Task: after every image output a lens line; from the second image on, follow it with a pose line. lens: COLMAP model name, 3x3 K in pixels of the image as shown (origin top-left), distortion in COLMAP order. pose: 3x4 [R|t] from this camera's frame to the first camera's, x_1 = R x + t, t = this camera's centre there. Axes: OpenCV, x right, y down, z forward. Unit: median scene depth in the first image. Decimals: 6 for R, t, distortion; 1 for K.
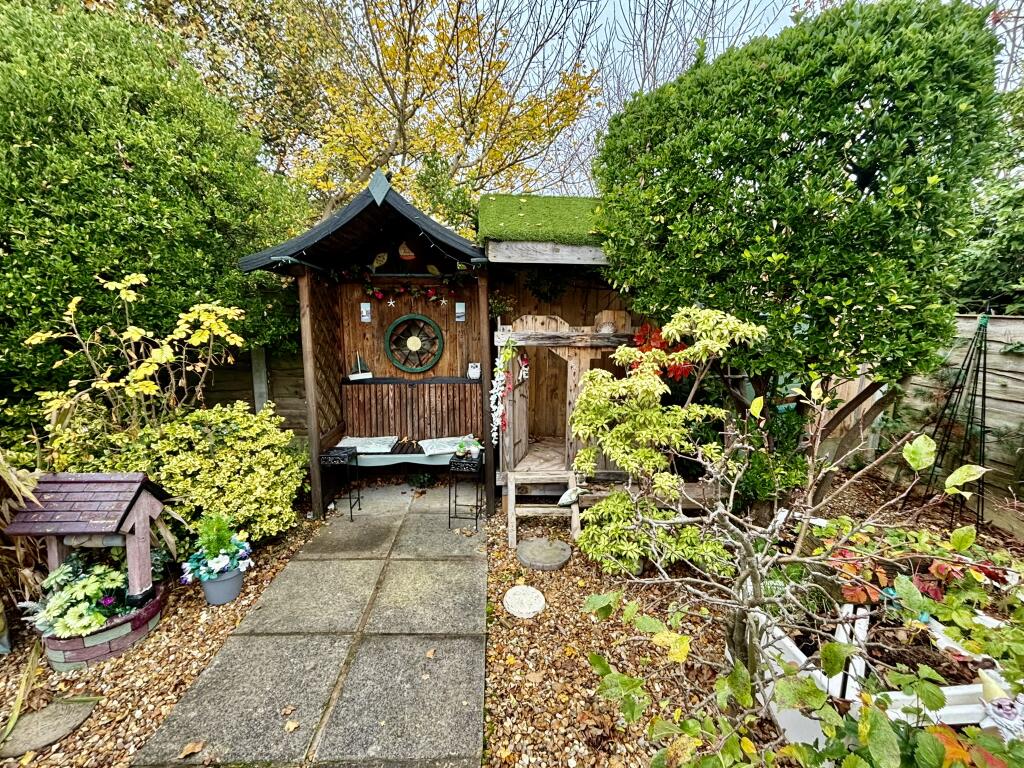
lens RADIAL K [[415.1, 0, 508.7], [0, 415.1, 382.2], [0, 0, 1]] dist [-0.004266, 0.000206]
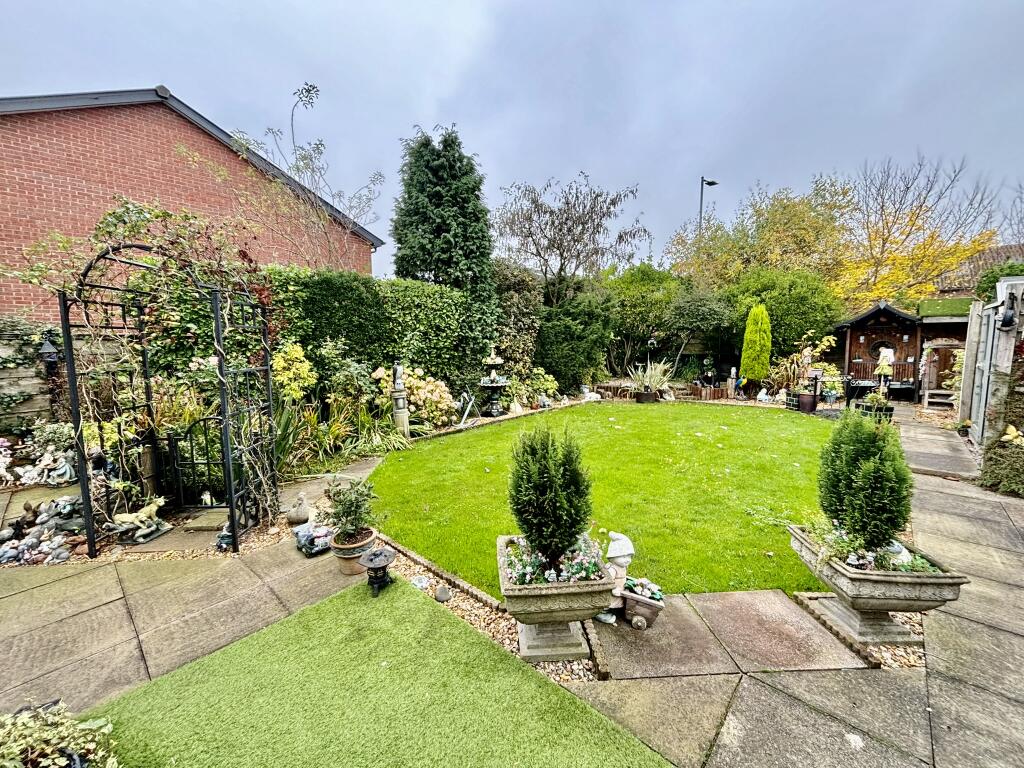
lens RADIAL K [[421.0, 0, 498.0], [0, 421.0, 385.1], [0, 0, 1]] dist [0.000866, -0.000028]
pose [[0.694576, 0.057495, -0.717118, 0.036155], [-0.129799, 0.990458, -0.046309, 0.755626], [0.707613, 0.125247, 0.695411, -3.460413]]
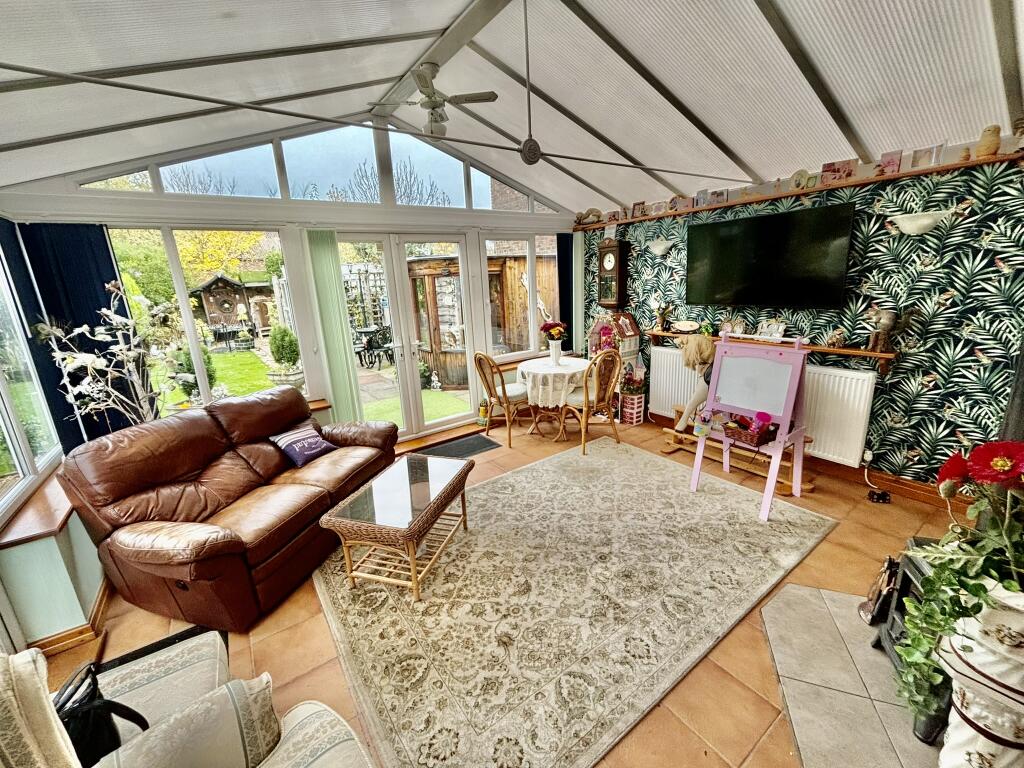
lens RADIAL K [[415.1, 0, 508.7], [0, 415.1, 382.2], [0, 0, 1]] dist [-0.004266, 0.000206]
pose [[0.831283, -0.196399, 0.519995, -0.220340], [0.182236, 0.980089, 0.078845, 1.017969], [-0.525127, 0.029220, 0.850522, -4.811265]]
